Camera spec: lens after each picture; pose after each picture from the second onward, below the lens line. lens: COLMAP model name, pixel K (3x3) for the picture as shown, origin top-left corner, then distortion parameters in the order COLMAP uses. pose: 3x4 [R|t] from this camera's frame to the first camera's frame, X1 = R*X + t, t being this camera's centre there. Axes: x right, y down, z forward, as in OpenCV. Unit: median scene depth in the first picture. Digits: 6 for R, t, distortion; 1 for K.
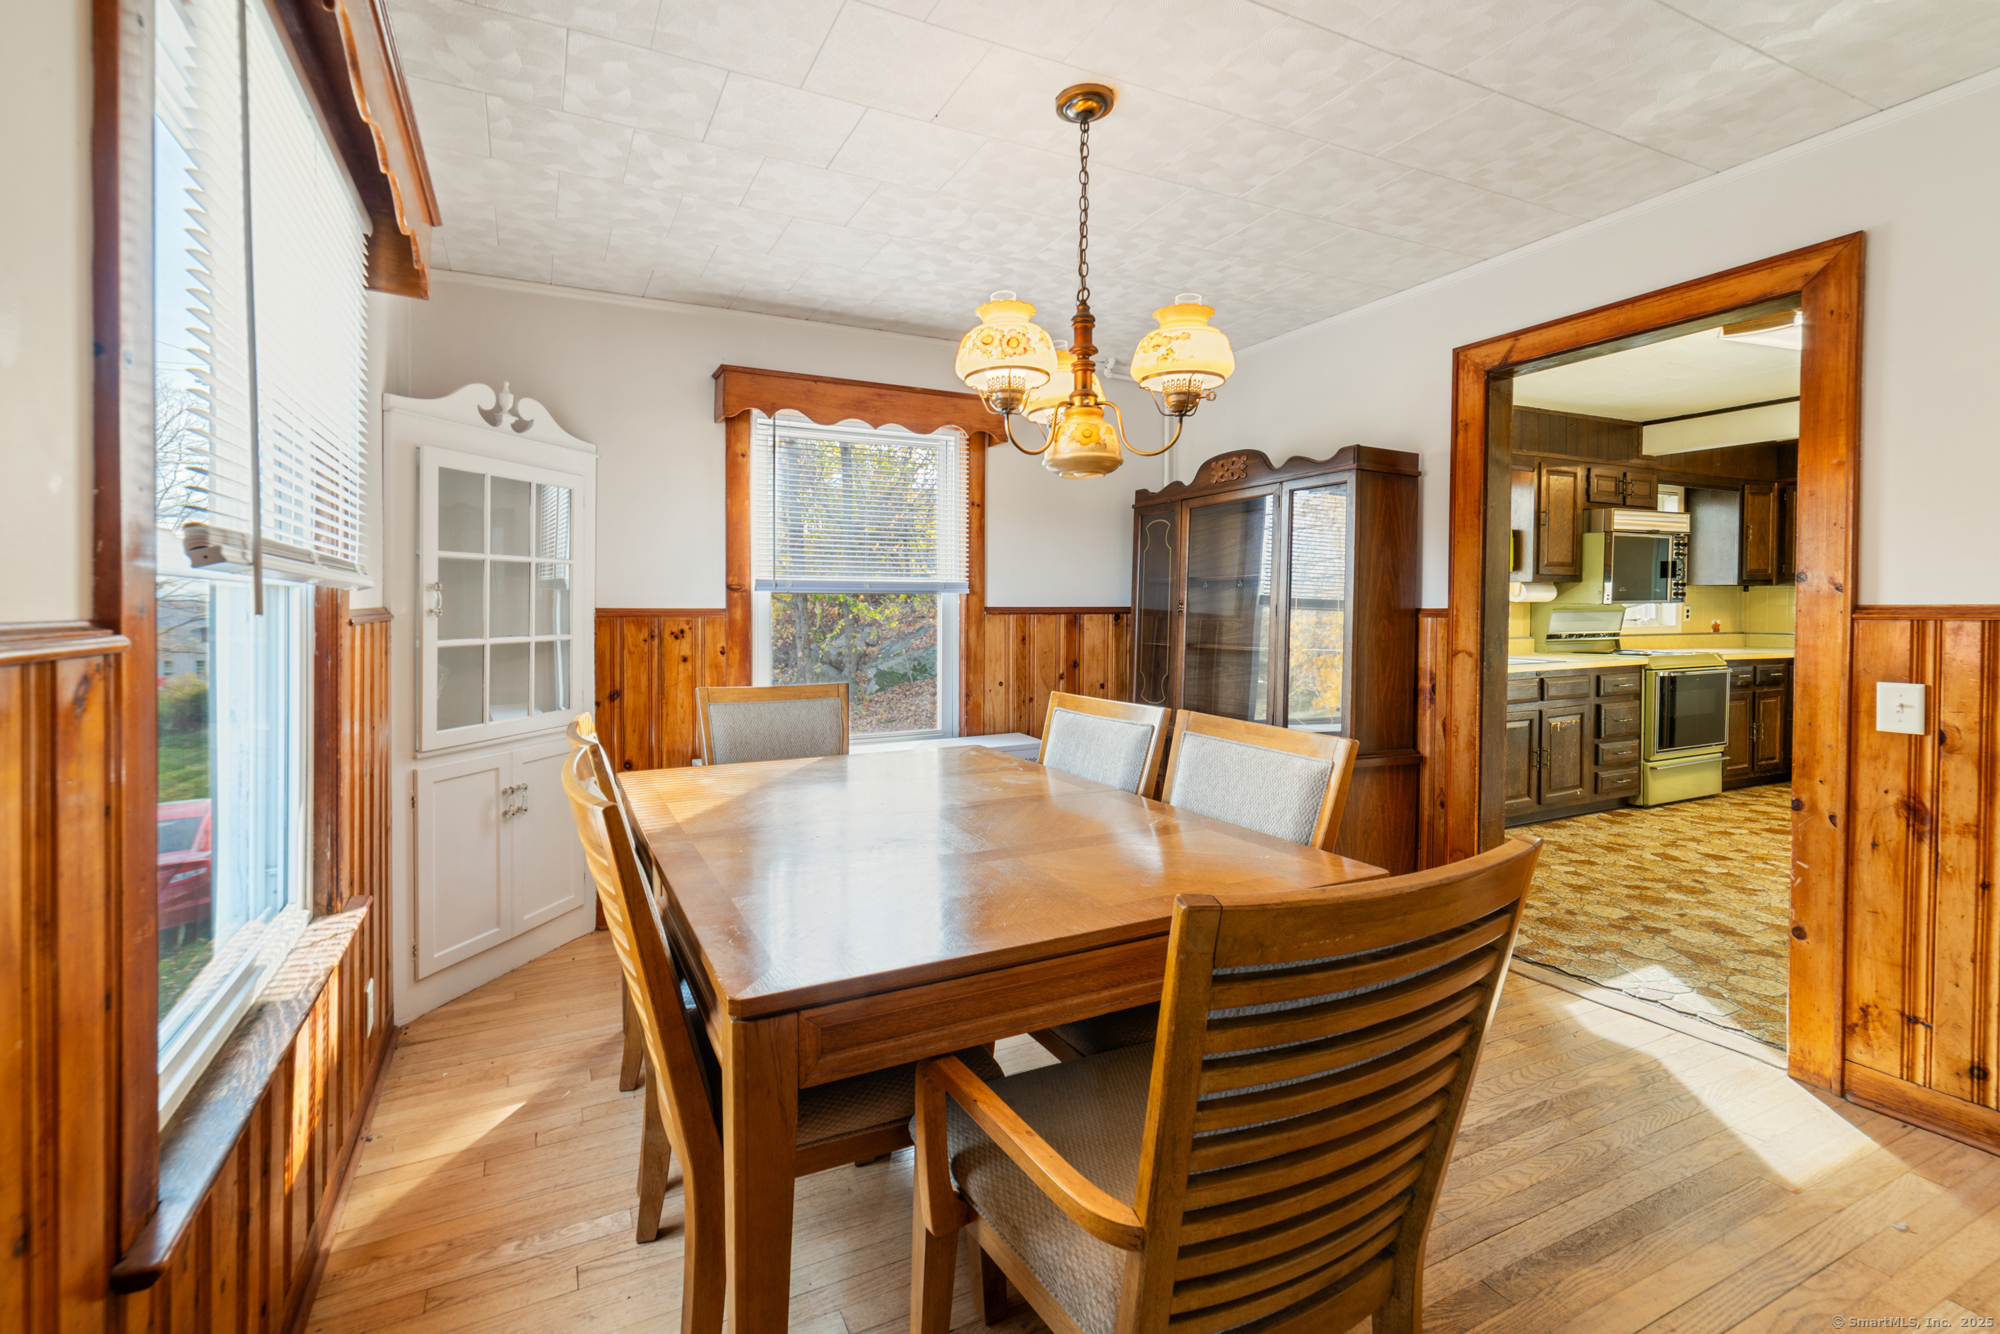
lens RADIAL K [[845.2, 0, 863.3], [0, 845.2, 620.3], [0, 0, 1]] dist [0.008715, 0.000061]
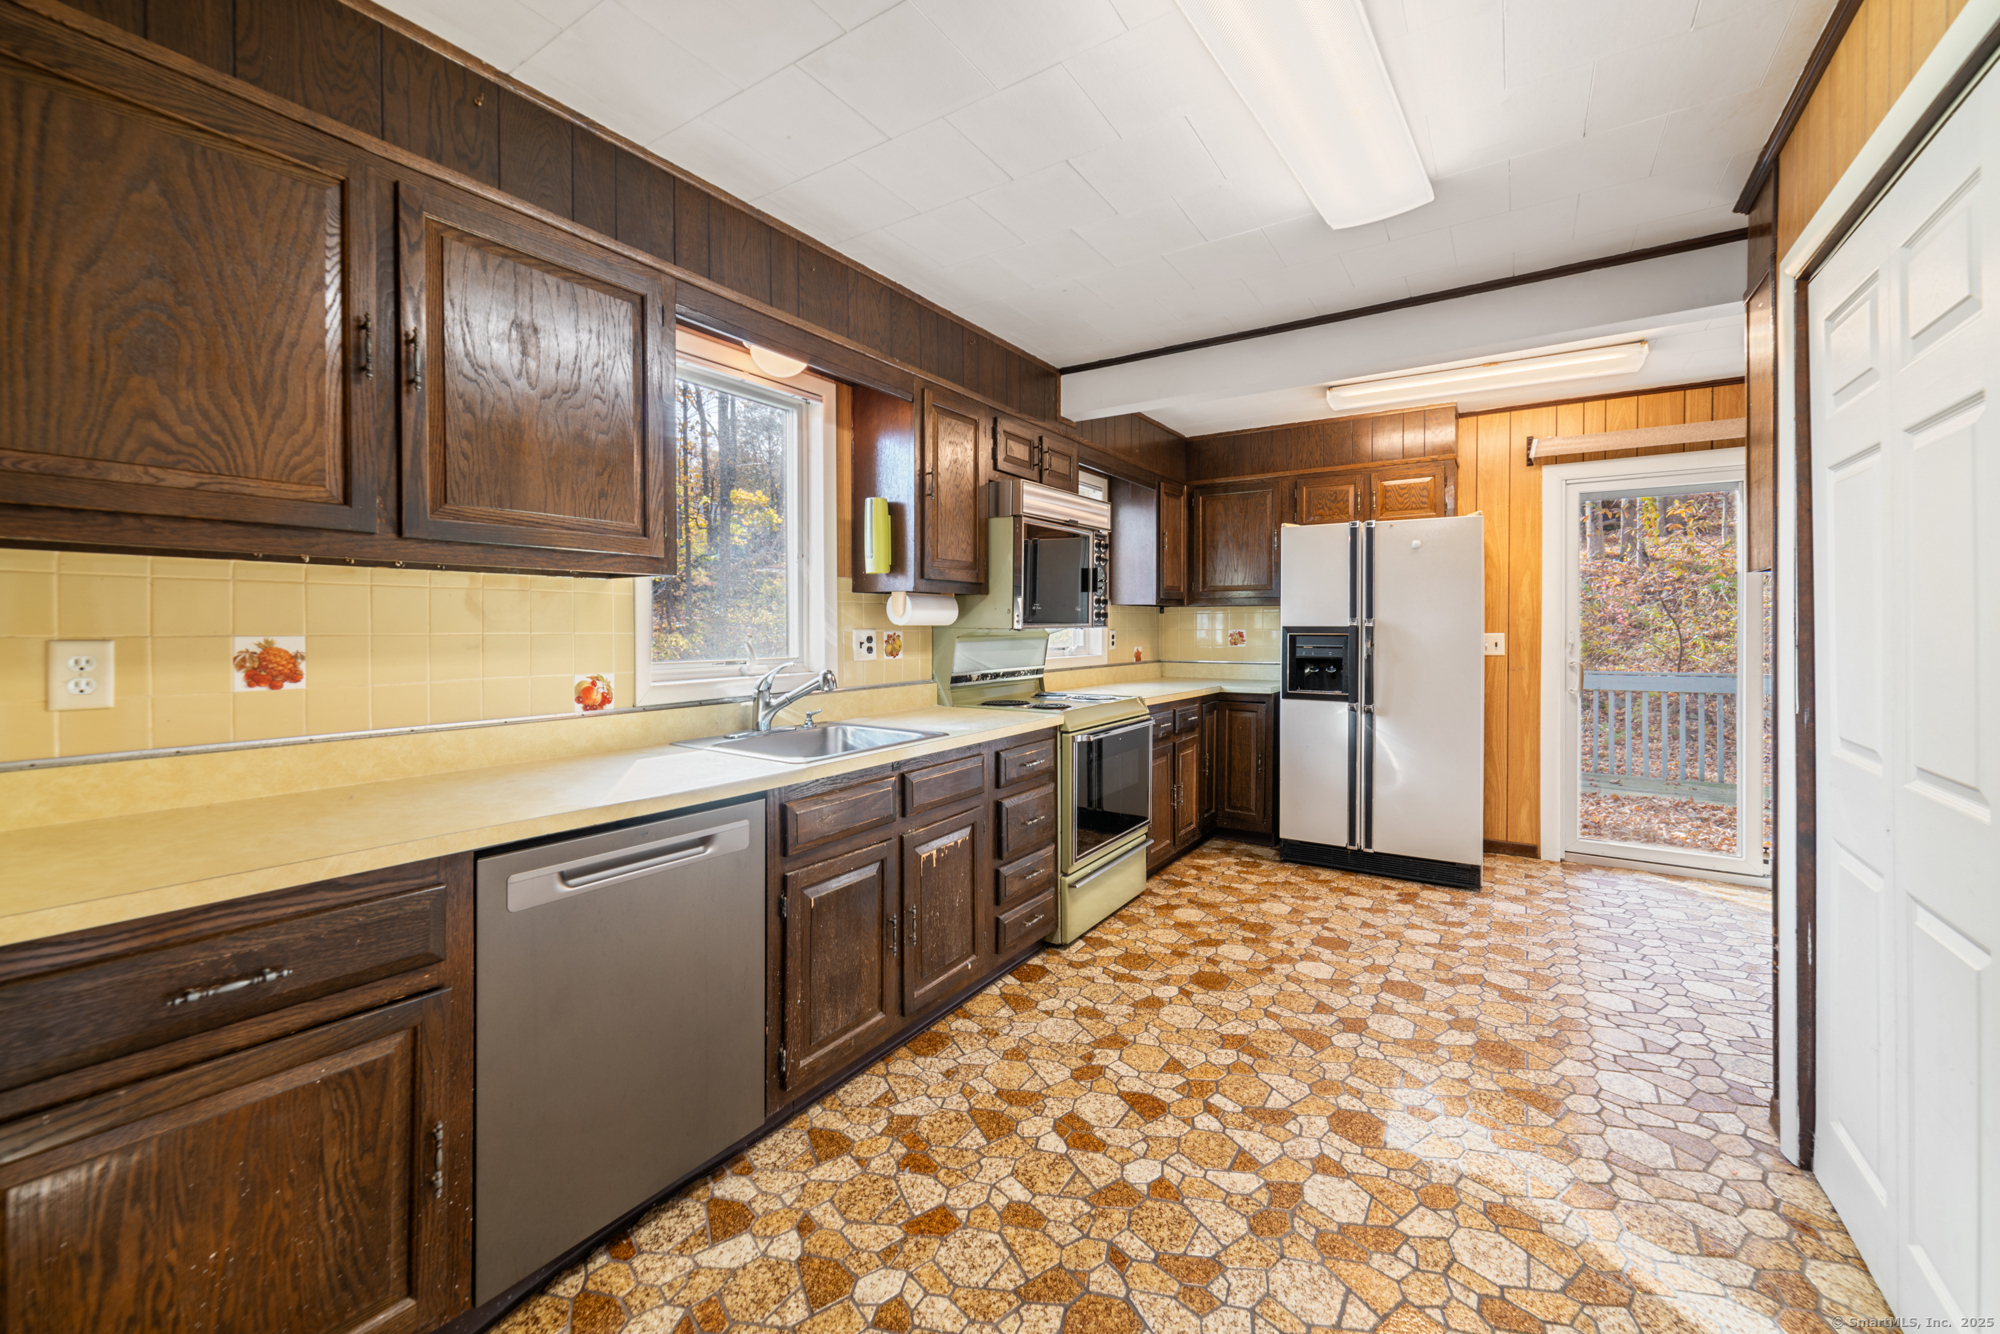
lens RADIAL K [[806.5, 0, 998.8], [0, 806.5, 592.7], [0, 0, 1]] dist [-0.008848, 0.000107]
pose [[0.816439, 0.027034, 0.576799, 0.517629], [0.004860, 0.998546, -0.053680, -0.014175], [-0.577411, 0.046630, 0.815121, 0.518224]]
